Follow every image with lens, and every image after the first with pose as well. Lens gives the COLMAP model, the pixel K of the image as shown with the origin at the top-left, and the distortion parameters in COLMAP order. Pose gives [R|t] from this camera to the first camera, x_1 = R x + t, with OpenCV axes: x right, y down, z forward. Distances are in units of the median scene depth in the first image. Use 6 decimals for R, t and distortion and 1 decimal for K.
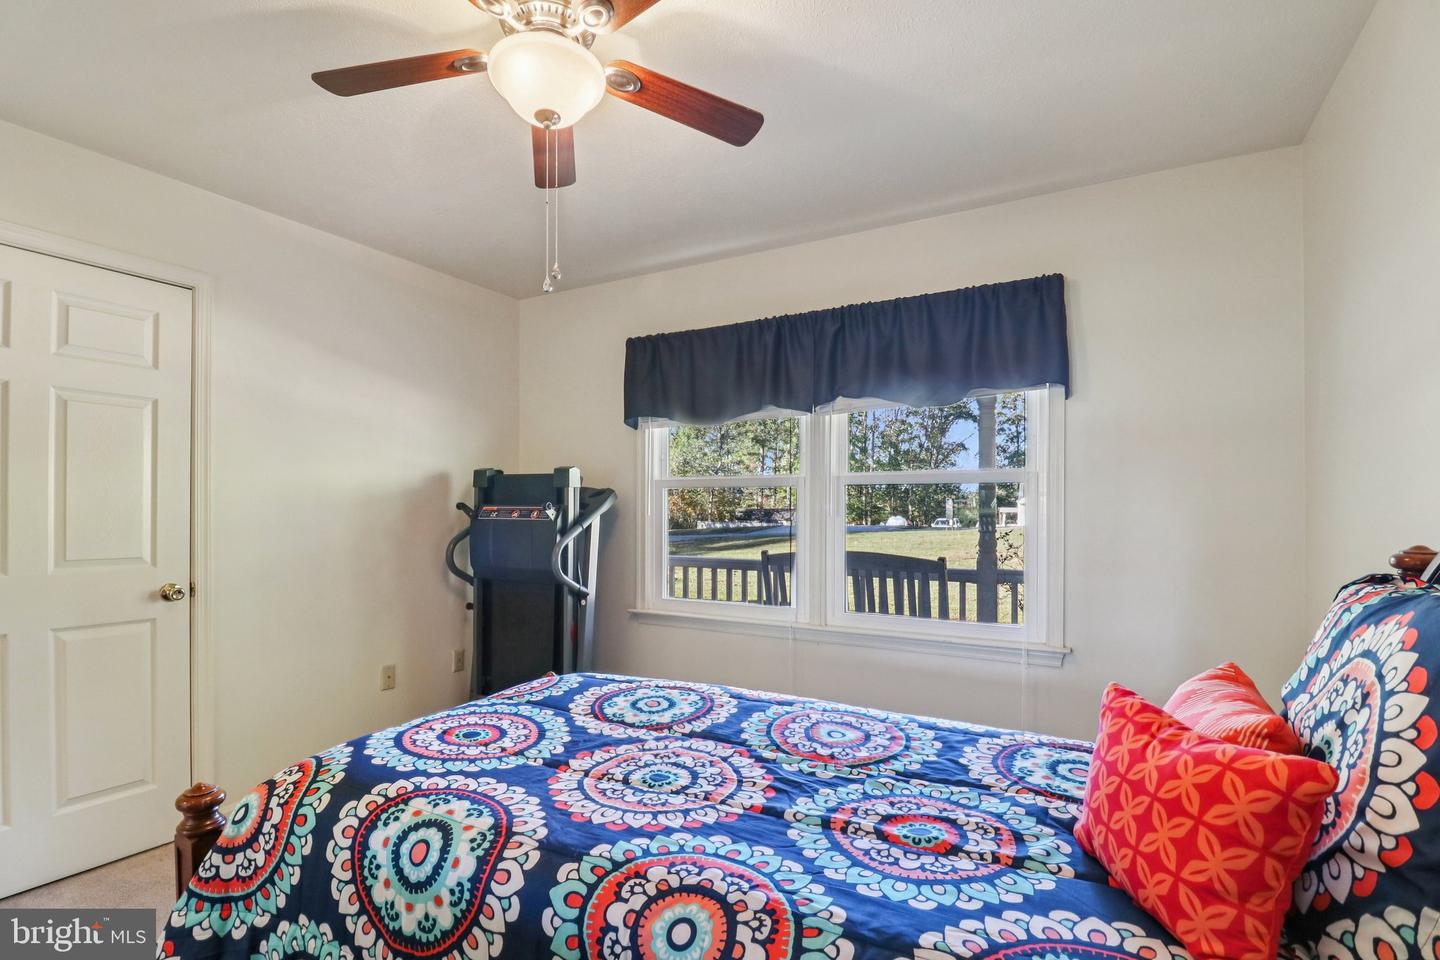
lens RADIAL K [[679.9, 0, 704.7], [0, 679.9, 512.4], [0, 0, 1]] dist [-0.001412, -0.015430]
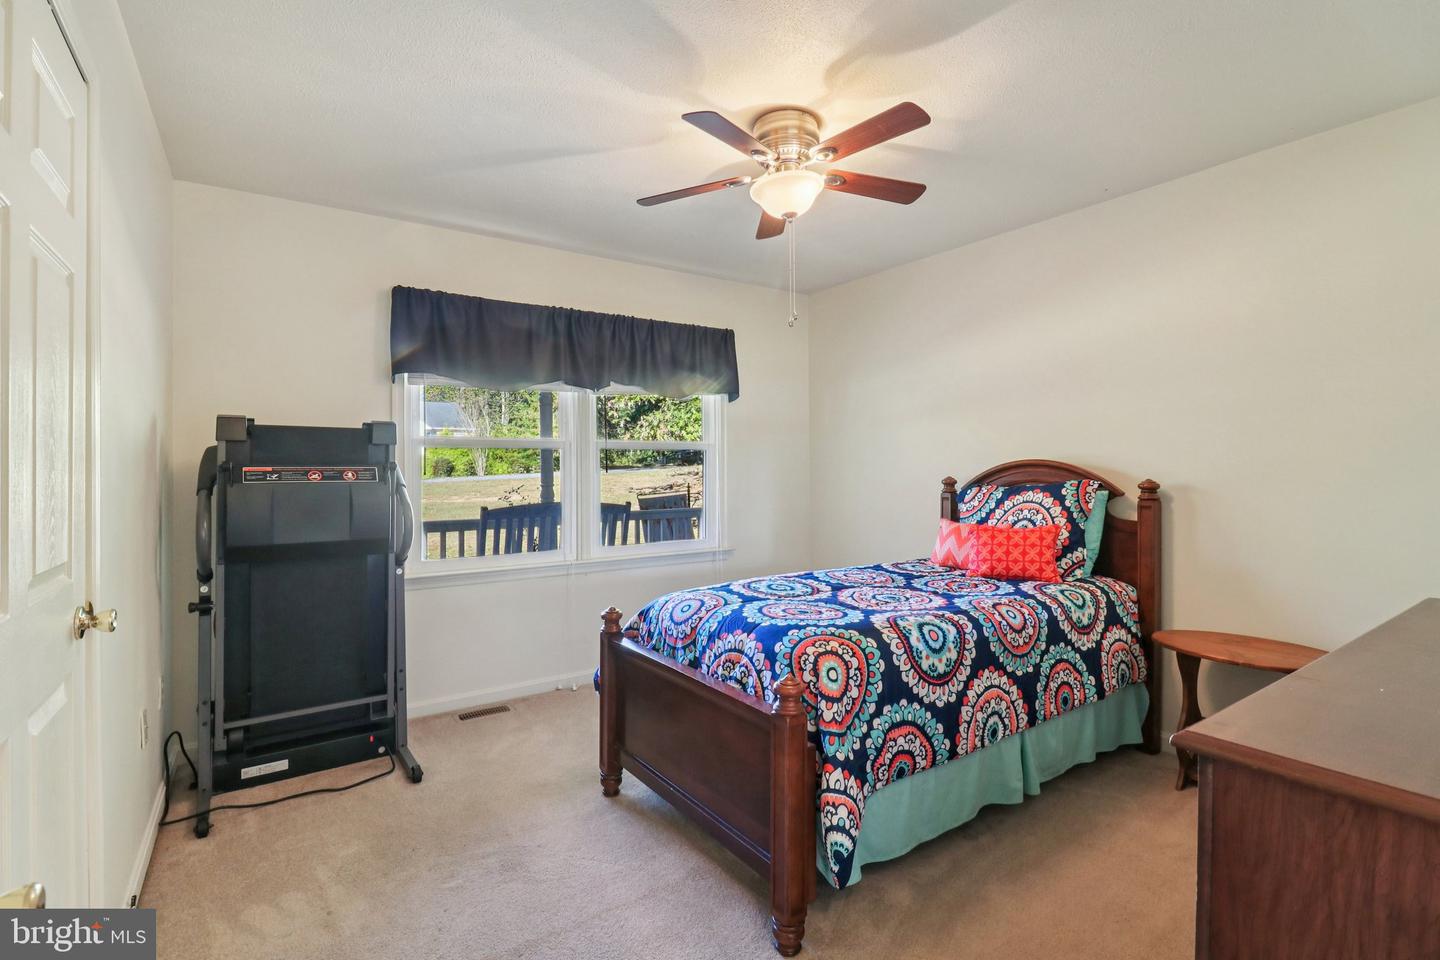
lens RADIAL K [[678.1, 0, 714.3], [0, 678.1, 478.0], [0, 0, 1]] dist [-0.001478, -0.014672]
pose [[0.443237, -0.015948, 0.896262, -1.047358], [0.016719, 0.999815, 0.009522, 0.004526], [-0.896248, 0.010764, 0.443422, 0.291165]]
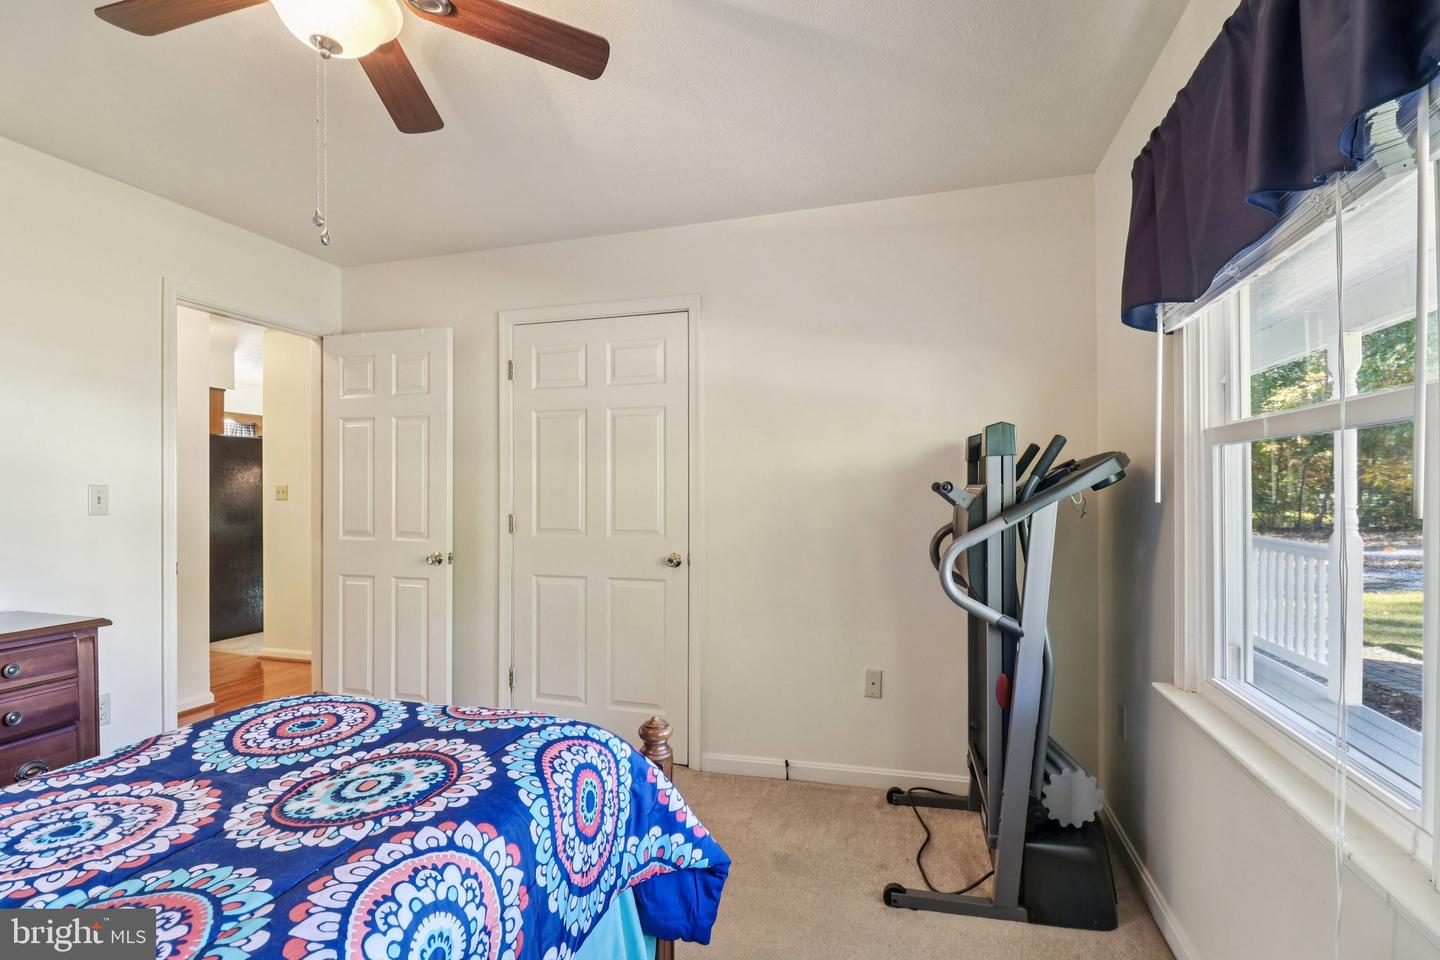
lens RADIAL K [[678.1, 0, 714.3], [0, 678.1, 478.0], [0, 0, 1]] dist [-0.001478, -0.014672]
pose [[0.215158, -0.022873, -0.976311, 0.451305], [0.008038, 0.999733, -0.021651, -0.004773], [0.976546, -0.003189, 0.215285, 0.813724]]
